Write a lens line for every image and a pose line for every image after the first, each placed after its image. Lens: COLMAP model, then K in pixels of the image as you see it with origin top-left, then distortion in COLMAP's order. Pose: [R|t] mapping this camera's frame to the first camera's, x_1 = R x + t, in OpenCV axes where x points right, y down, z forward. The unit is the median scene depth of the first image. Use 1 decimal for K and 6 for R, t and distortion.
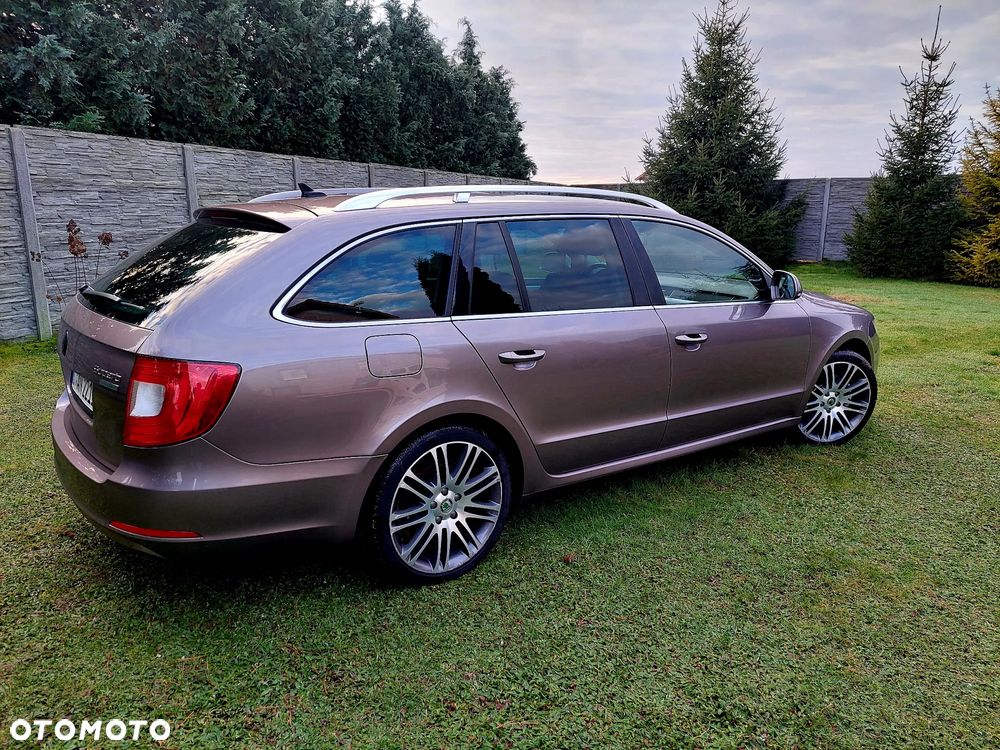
lens RADIAL K [[714.0, 0, 500.0], [0, 714.0, 375.0], [0, 0, 1]] dist [0.047536, -0.037853]
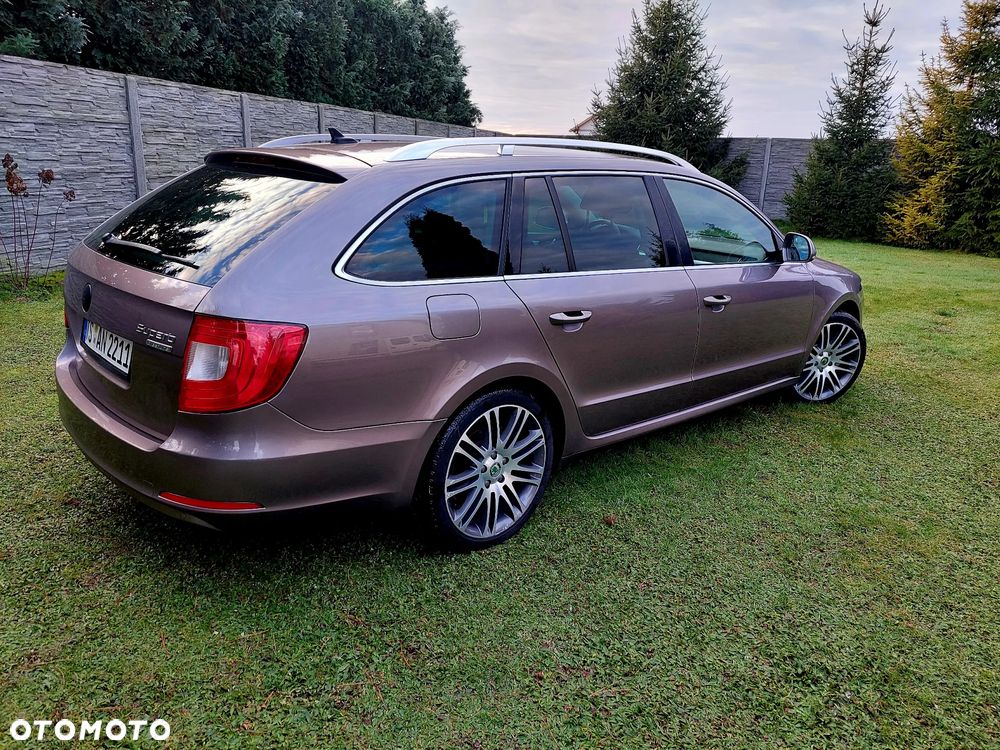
lens RADIAL K [[715.9, 0, 500.8], [0, 715.9, 359.3], [0, 0, 1]] dist [0.051151, -0.043866]
pose [[0.994563, 0.006134, 0.103960, -0.116649], [-0.010985, 0.998874, 0.046158, -0.009267], [-0.103560, -0.047049, 0.993510, 0.022436]]
